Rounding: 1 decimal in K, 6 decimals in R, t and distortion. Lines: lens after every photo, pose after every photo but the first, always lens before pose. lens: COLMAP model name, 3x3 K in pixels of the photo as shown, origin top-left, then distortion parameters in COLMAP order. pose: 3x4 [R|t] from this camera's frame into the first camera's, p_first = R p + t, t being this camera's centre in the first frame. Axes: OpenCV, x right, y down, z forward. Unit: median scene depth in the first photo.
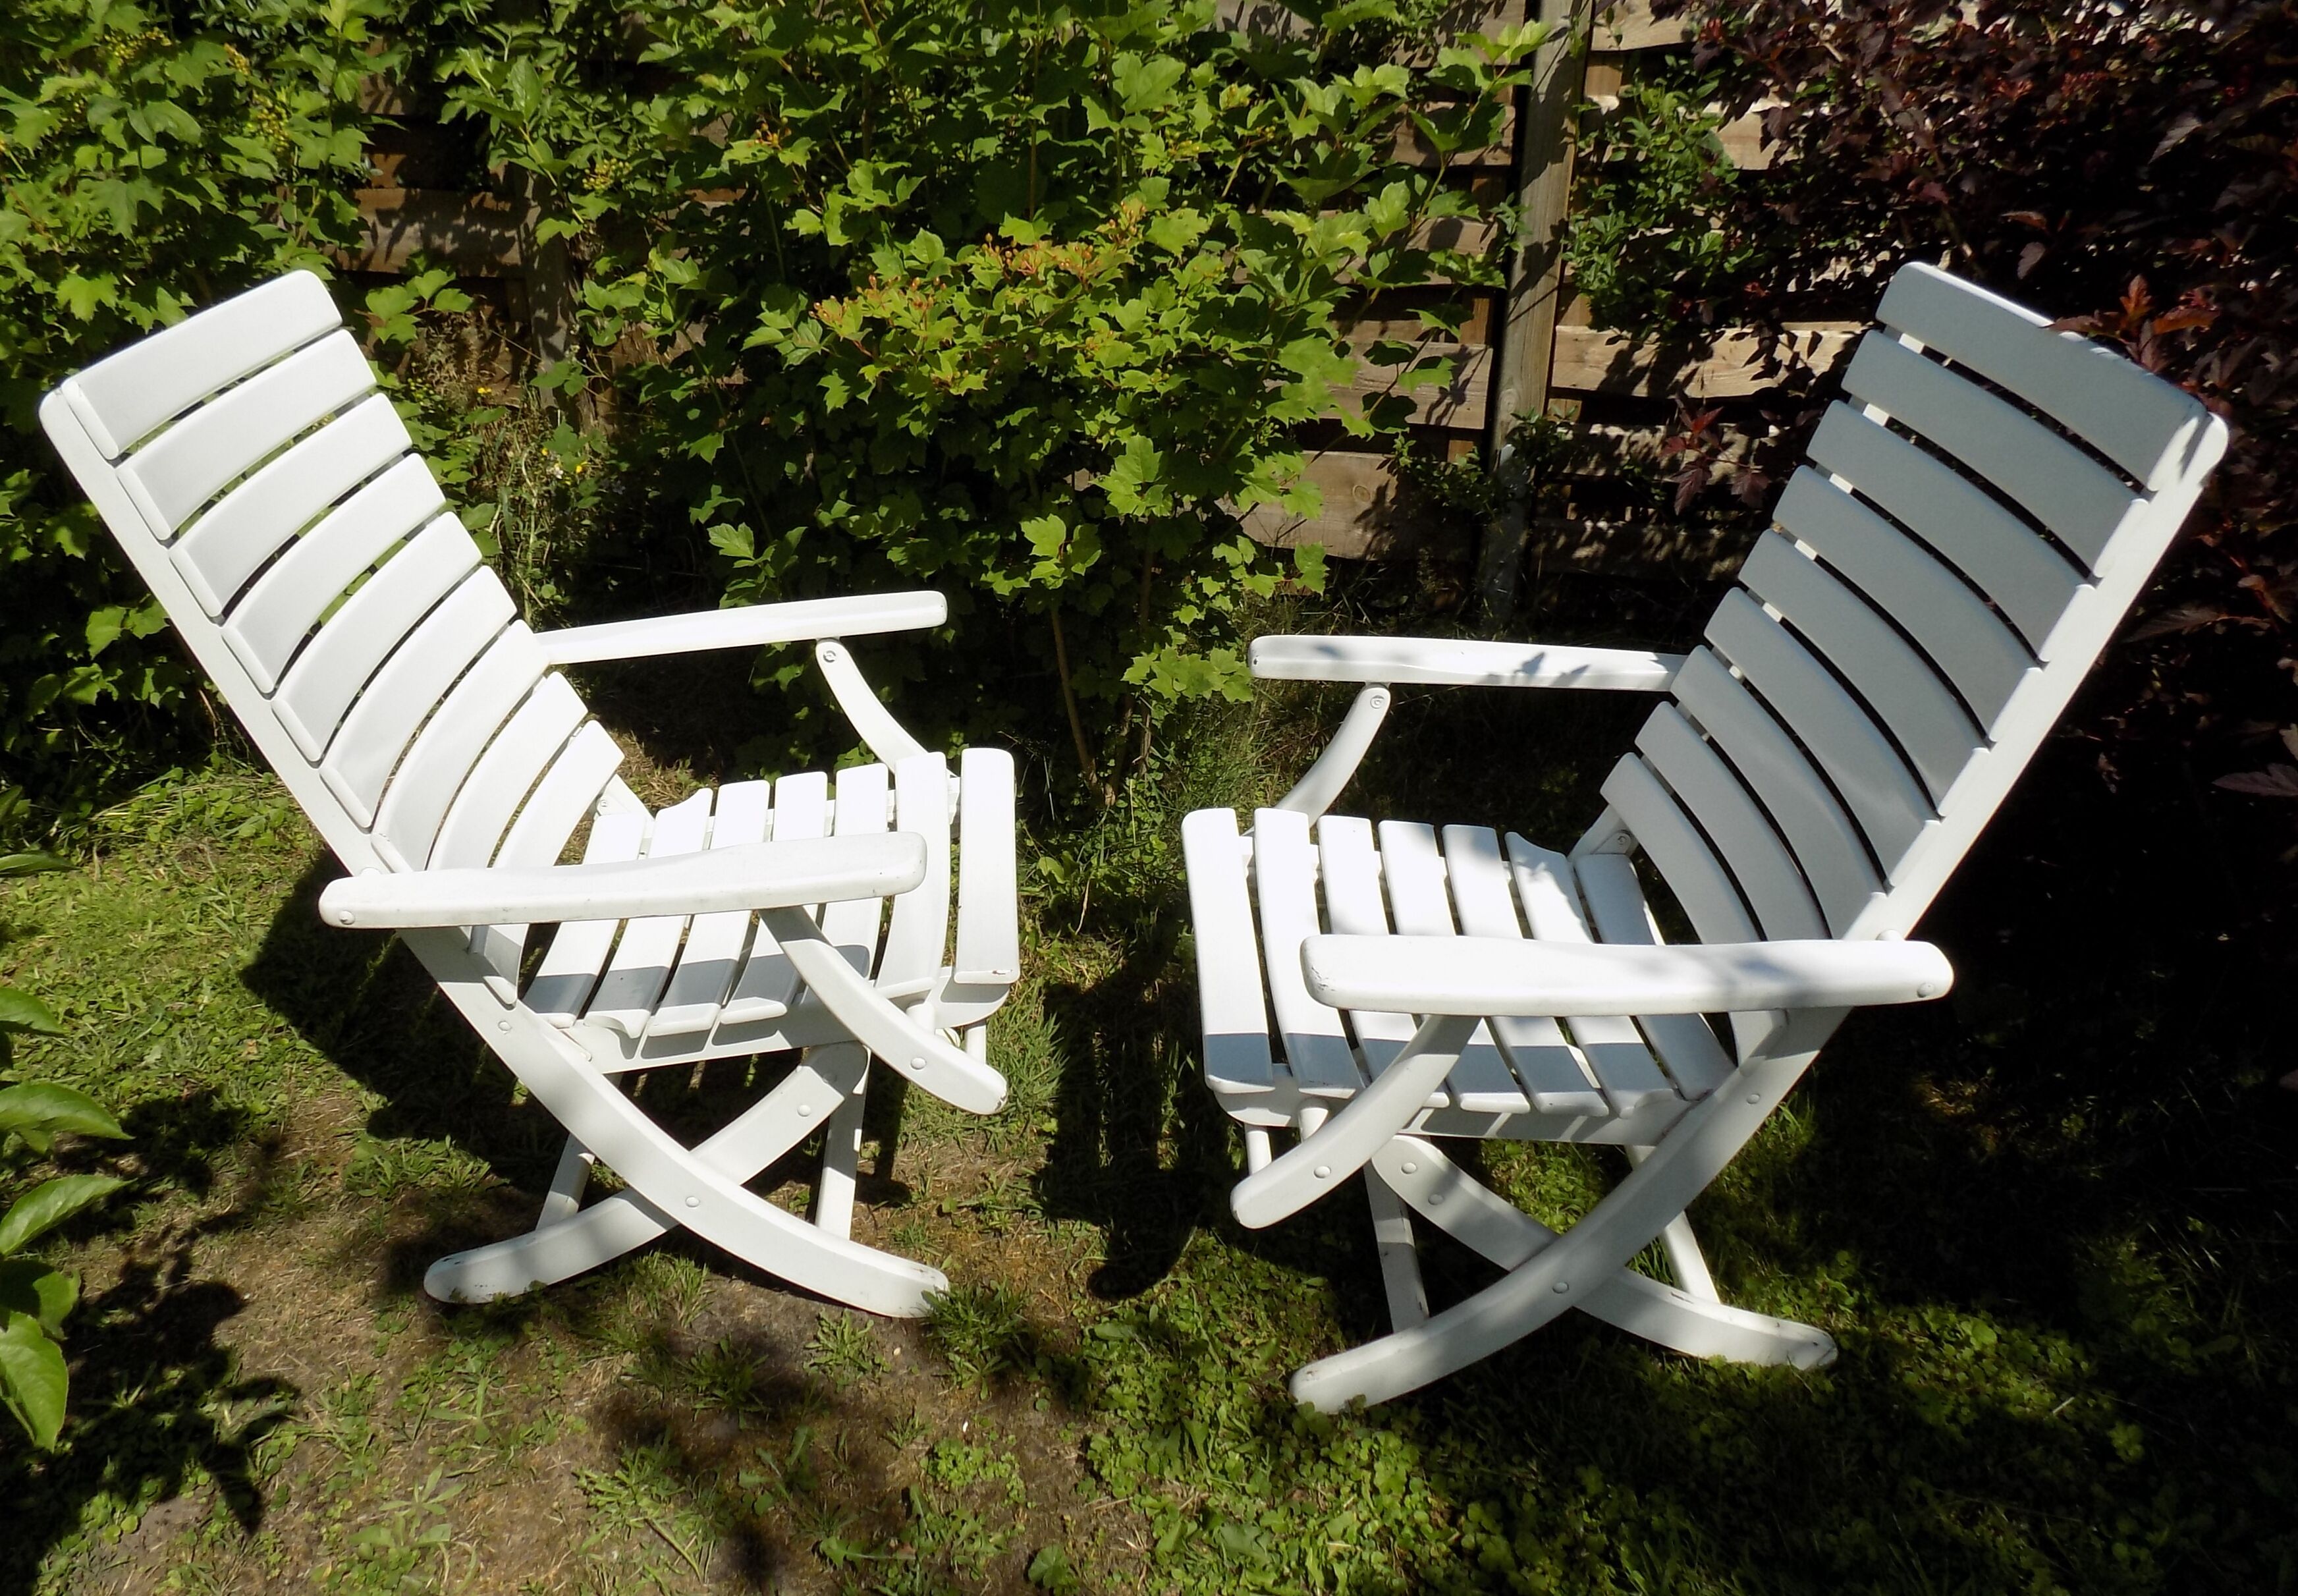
lens RADIAL K [[1597.1, 0, 1100.6], [0, 1597.1, 770.0], [0, 0, 1]] dist [-0.080270, 0.066372]
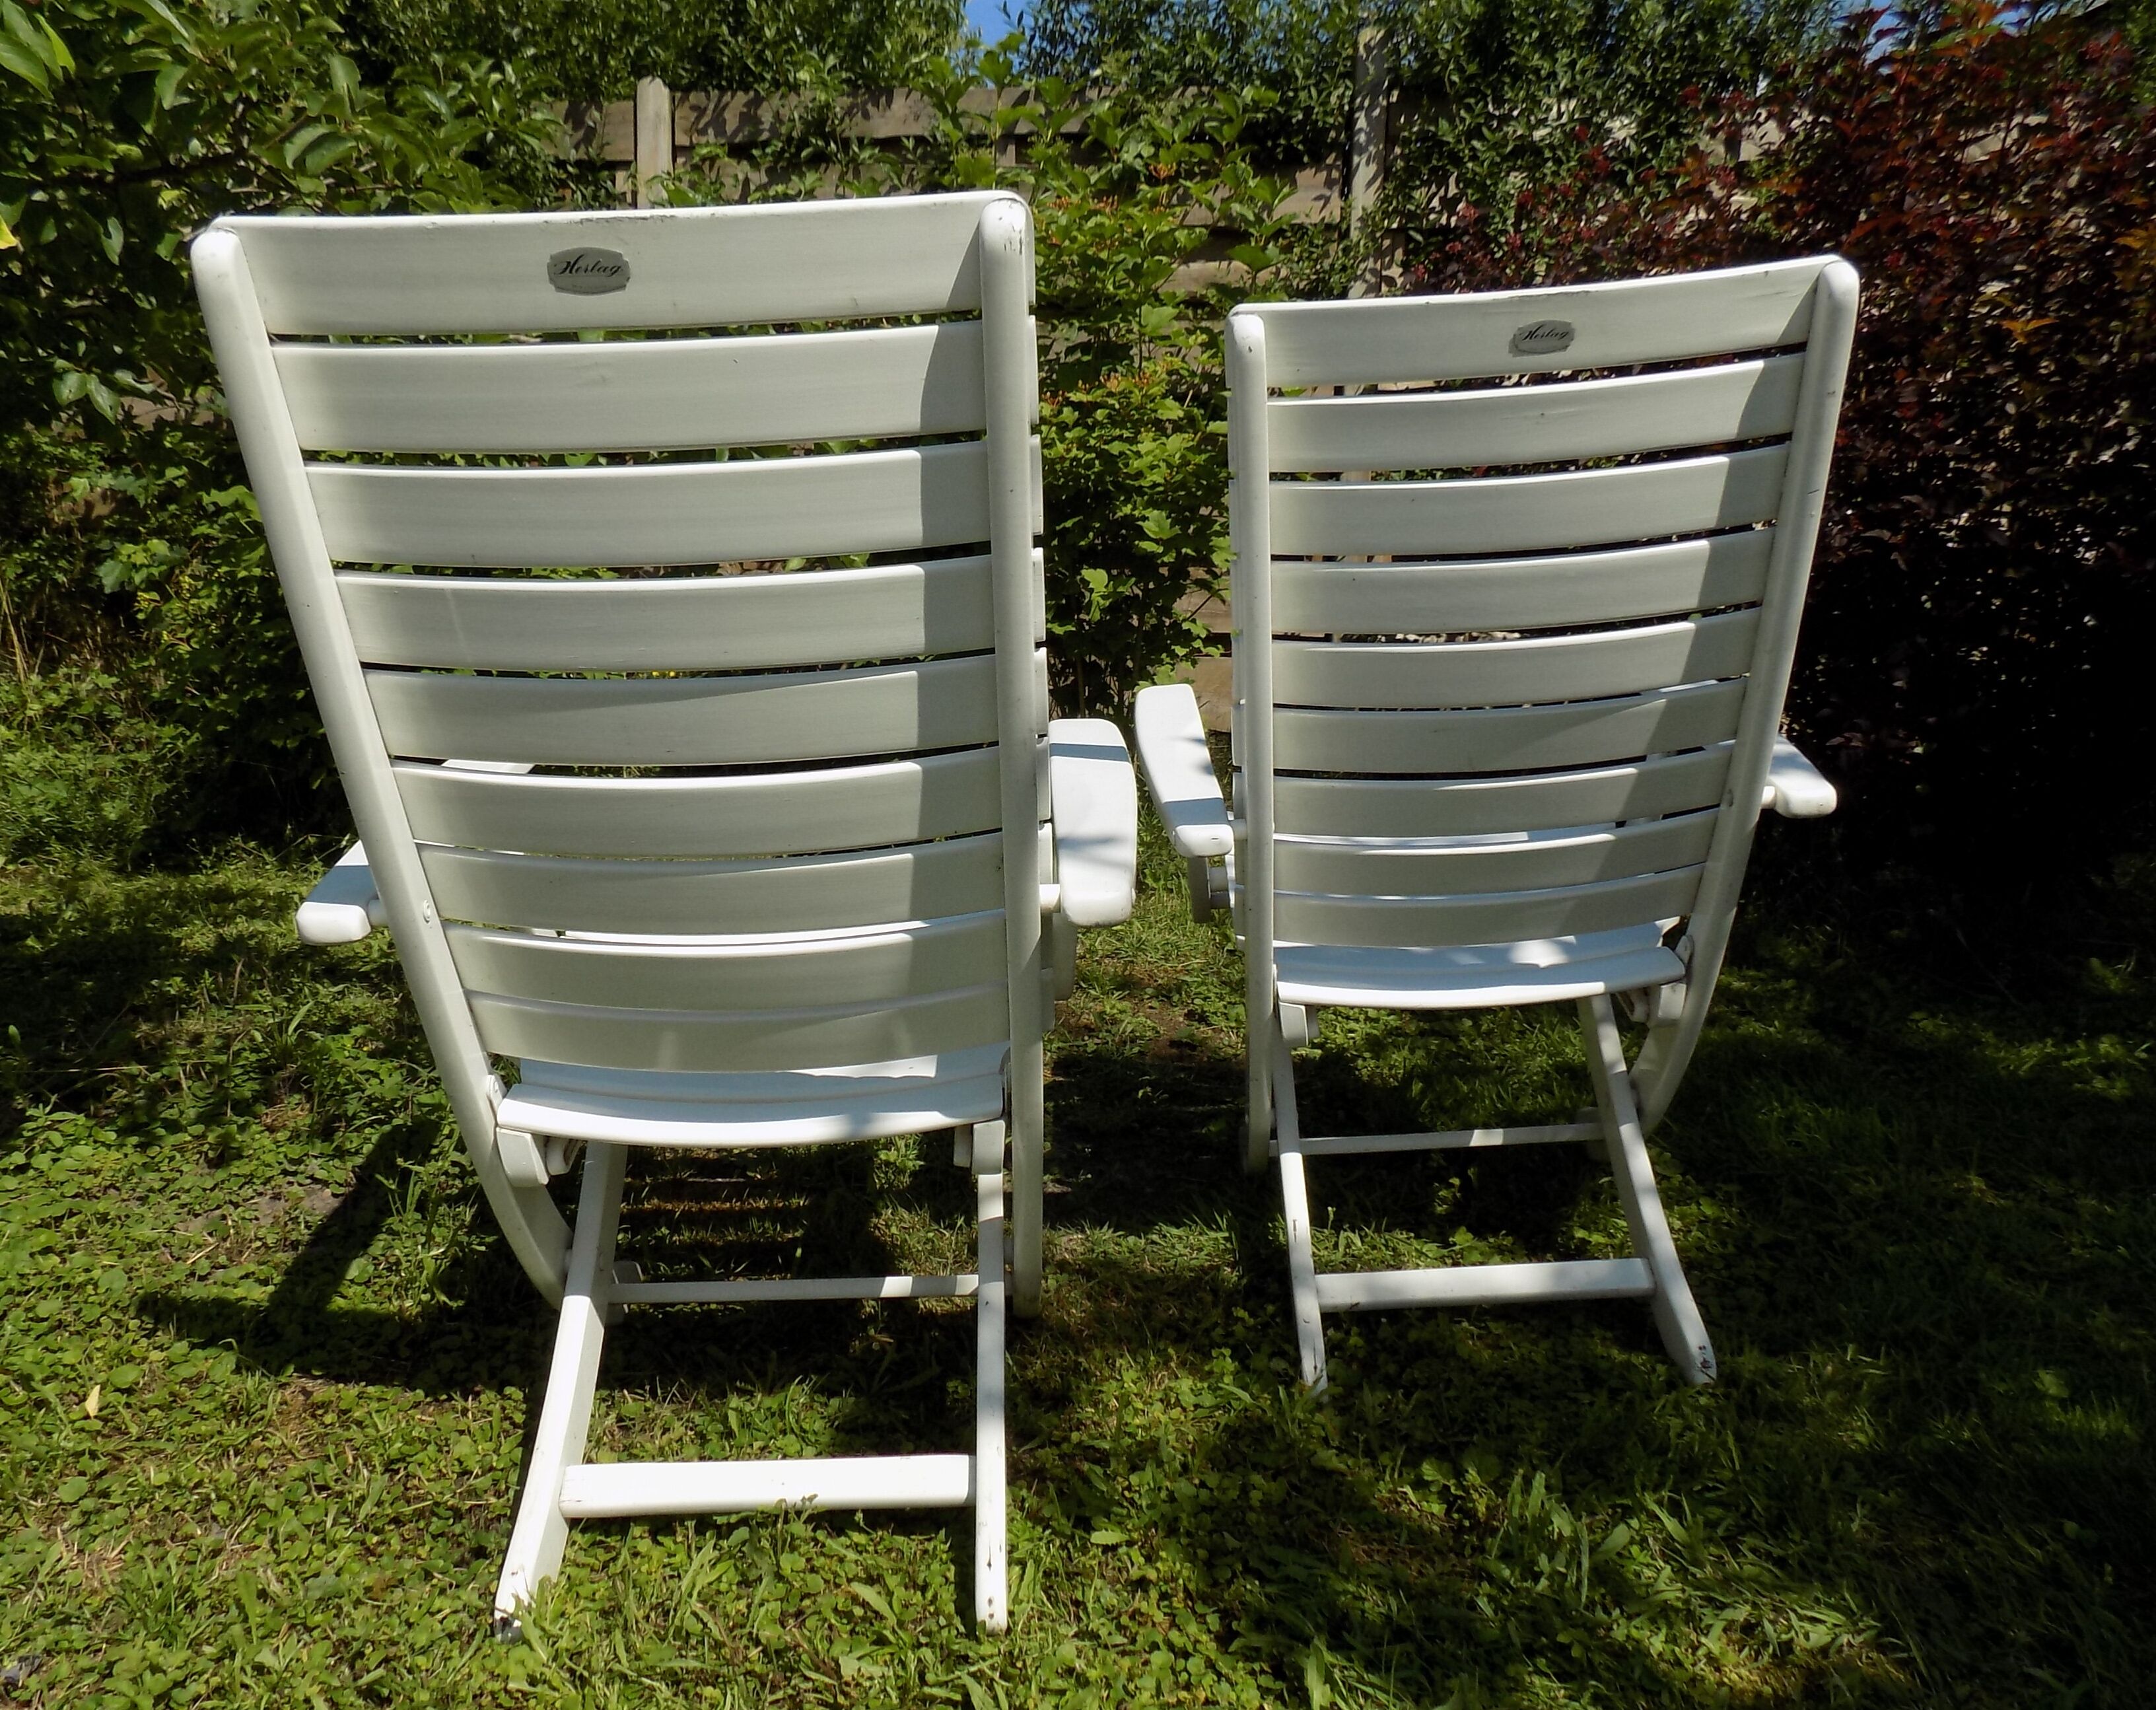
lens RADIAL K [[1611.5, 0, 1024.8], [0, 1611.5, 900.8], [0, 0, 1]] dist [-0.078803, 0.070961]
pose [[0.995073, -0.007256, 0.098883, -0.196811], [0.033642, 0.962863, -0.267886, 0.442521], [-0.093267, 0.269893, 0.958363, -0.350209]]
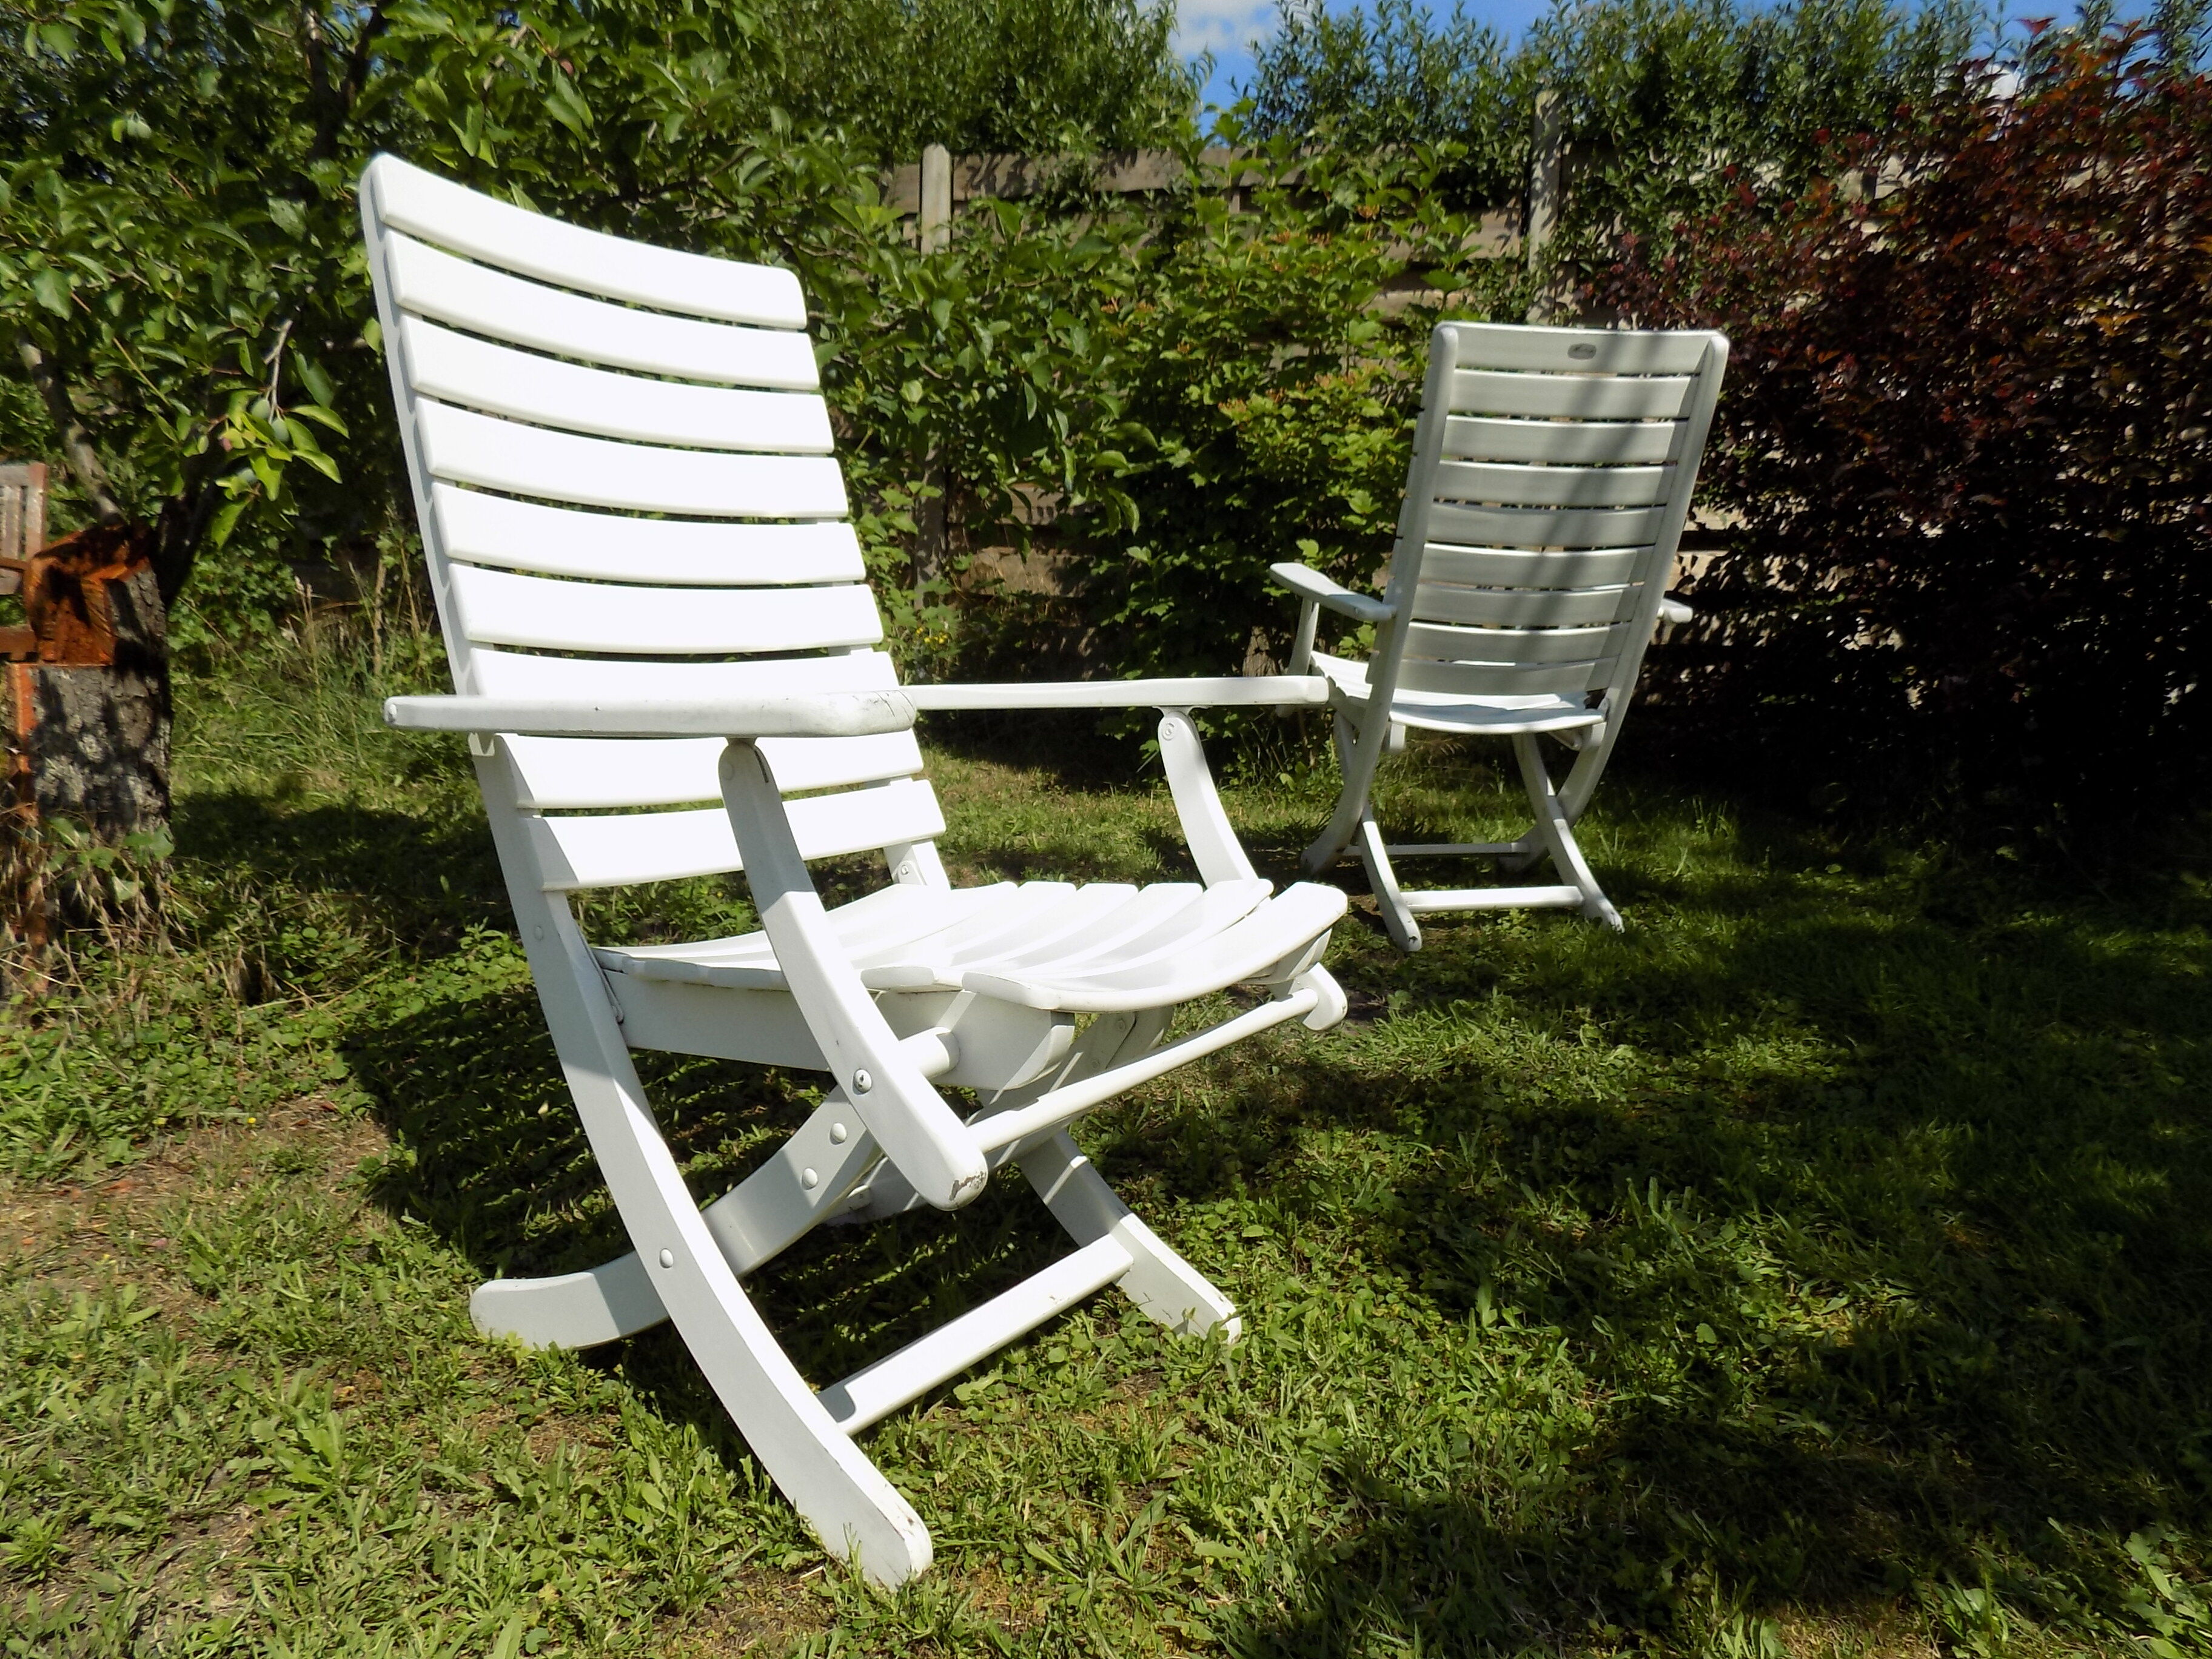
lens RADIAL K [[1474.1, 0, 1106.0], [0, 1474.1, 829.5], [0, 0, 1]] dist [-0.080739, 0.071827]
pose [[0.999723, 0.013446, 0.019308, -0.224192], [-0.006778, 0.950416, -0.310908, 0.532832], [-0.022531, 0.310691, 0.950244, -0.423816]]
